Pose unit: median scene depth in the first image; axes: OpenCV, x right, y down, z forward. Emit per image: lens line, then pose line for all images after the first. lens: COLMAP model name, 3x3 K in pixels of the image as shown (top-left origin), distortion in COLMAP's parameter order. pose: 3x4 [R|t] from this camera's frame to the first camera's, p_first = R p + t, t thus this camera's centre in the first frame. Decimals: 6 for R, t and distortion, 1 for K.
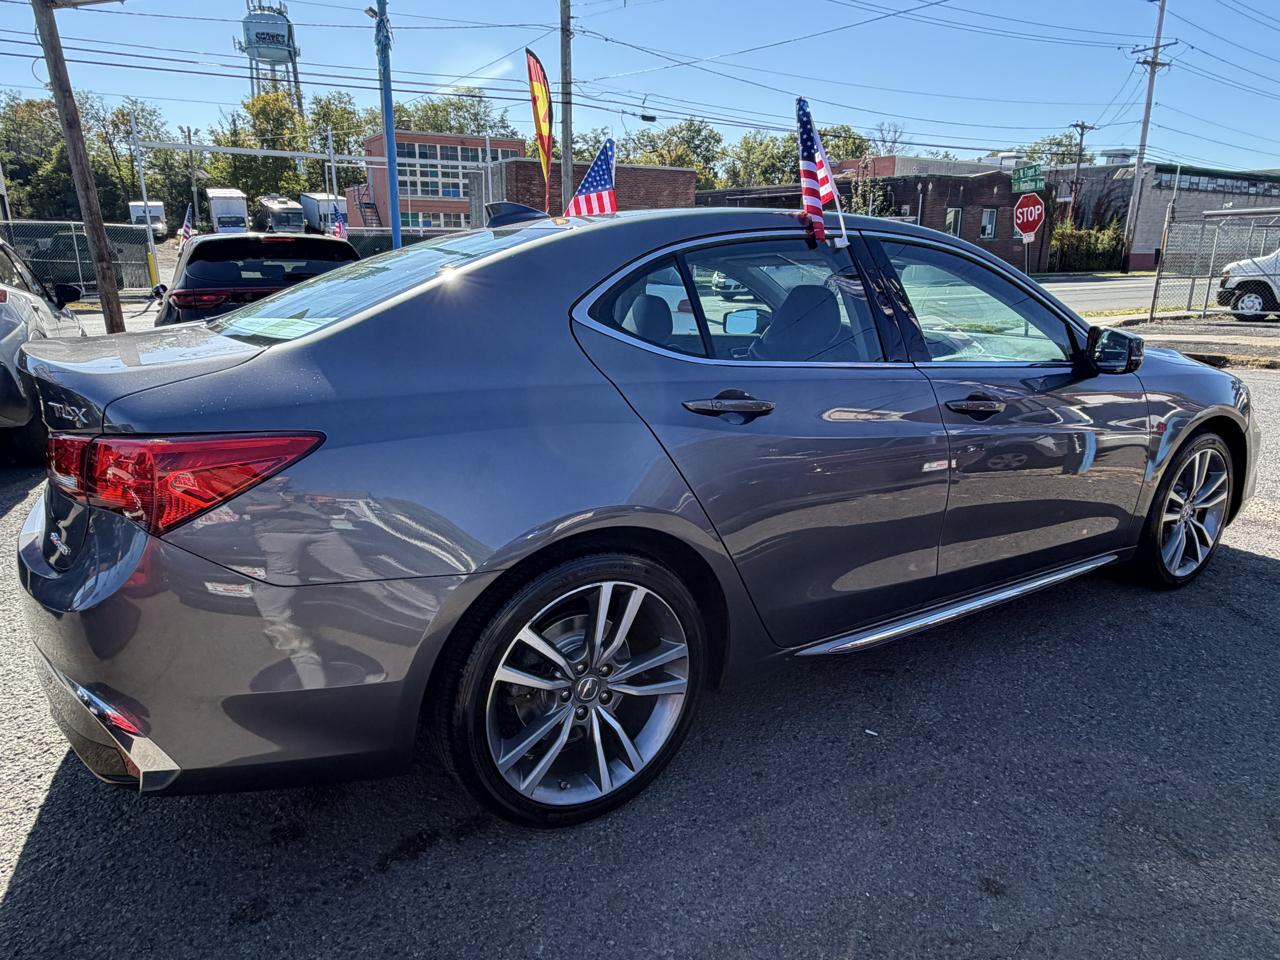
lens RADIAL K [[839.4, 0, 616.6], [0, 839.4, 479.0], [0, 0, 1]] dist [-0.003068, 0.006001]
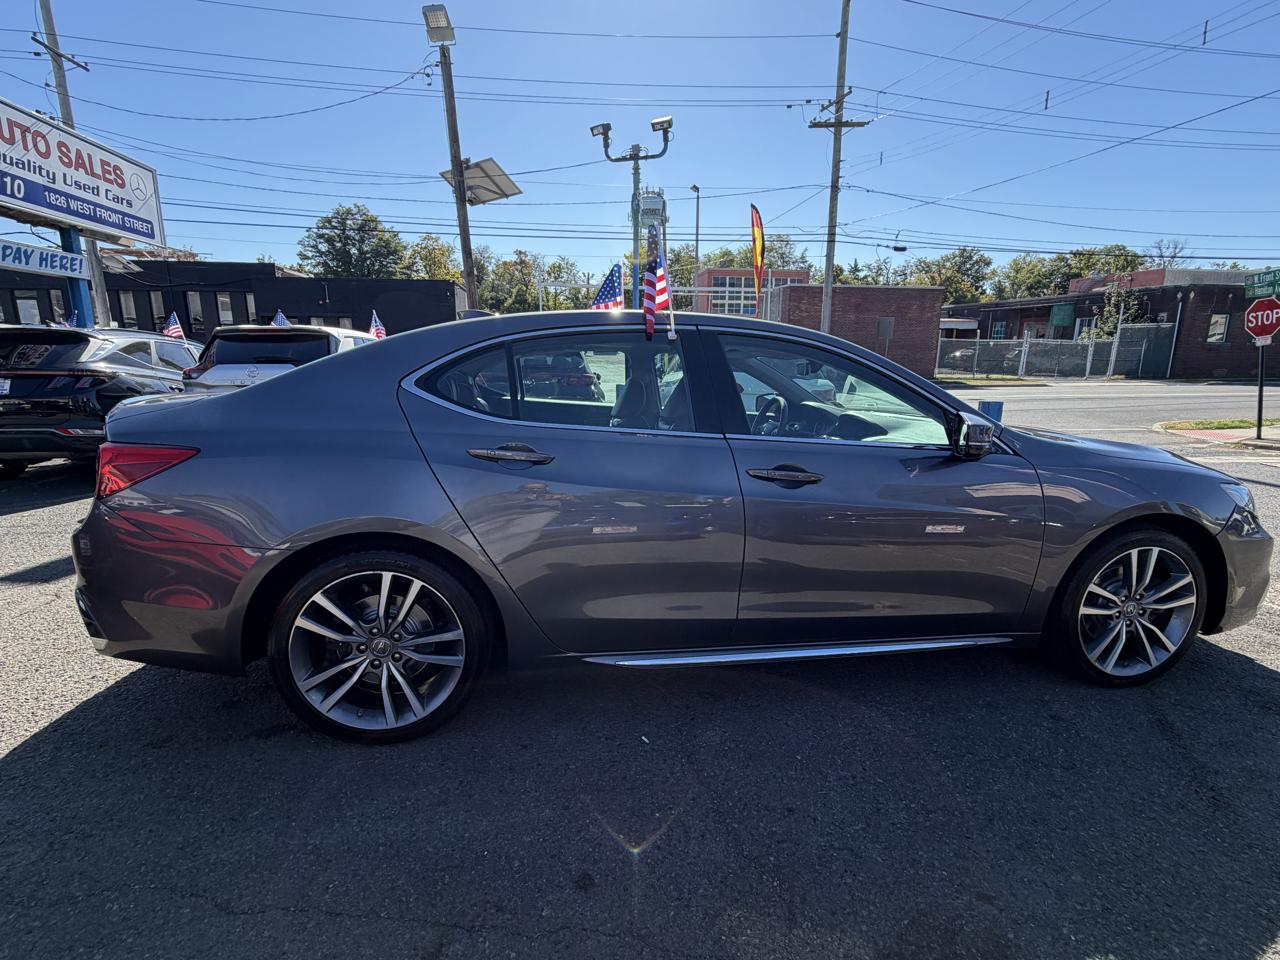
lens RADIAL K [[625.0, 0, 628.2], [0, 625.0, 478.7], [0, 0, 1]] dist [0.002609, -0.000902]
pose [[0.918274, 0.082183, -0.387323, 0.039528], [-0.108236, 0.993065, -0.045896, -0.001436], [0.380865, 0.084067, 0.920801, 0.009459]]
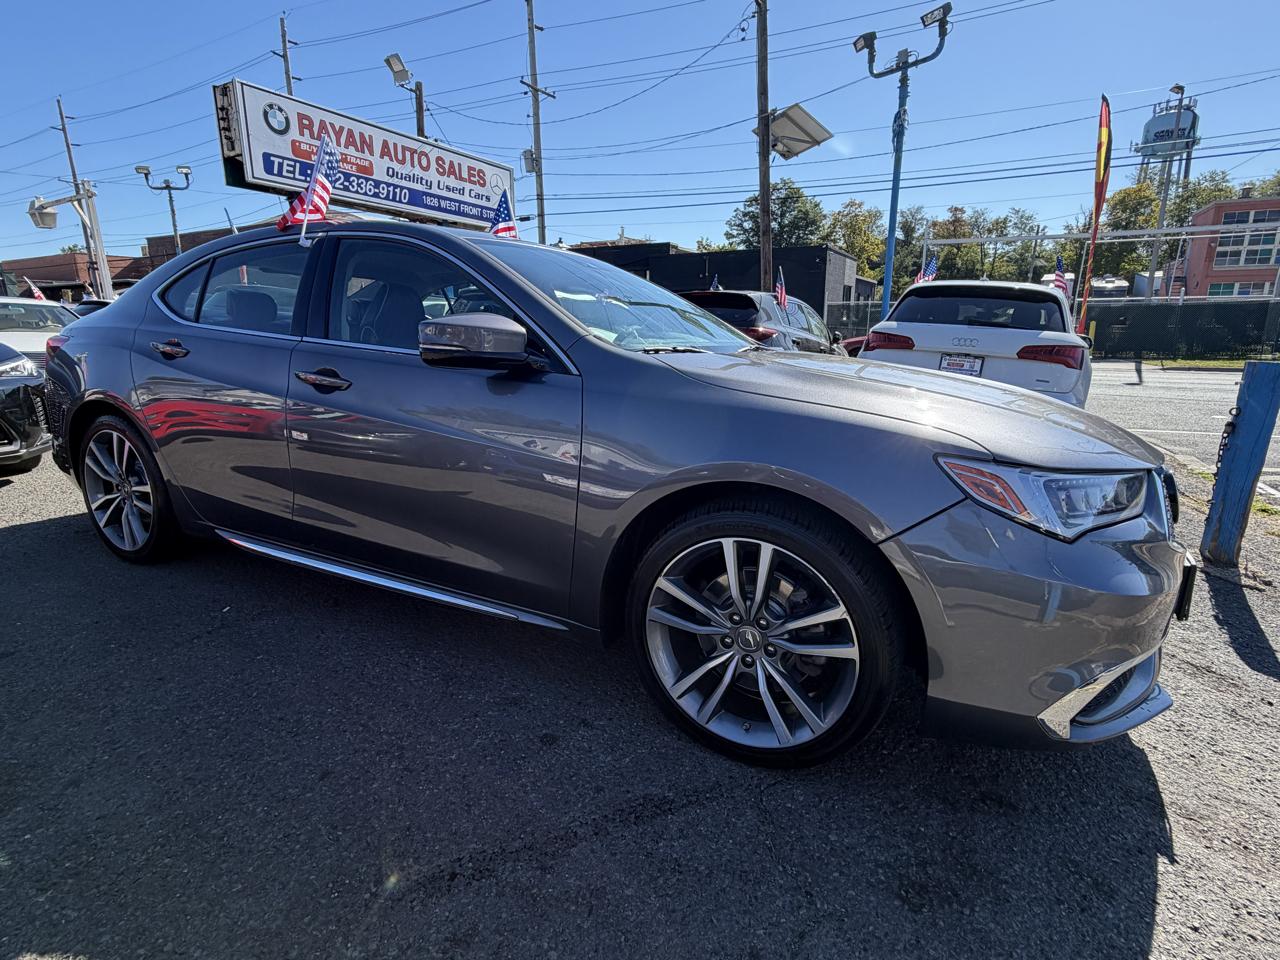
lens RADIAL K [[651.4, 0, 631.8], [0, 651.4, 478.2], [0, 0, 1]] dist [0.000363, -0.000322]
pose [[0.497554, 0.195548, -0.845104, 0.096653], [-0.229066, 0.969295, 0.089422, -0.009161], [0.836641, 0.149092, 0.527070, 0.063783]]
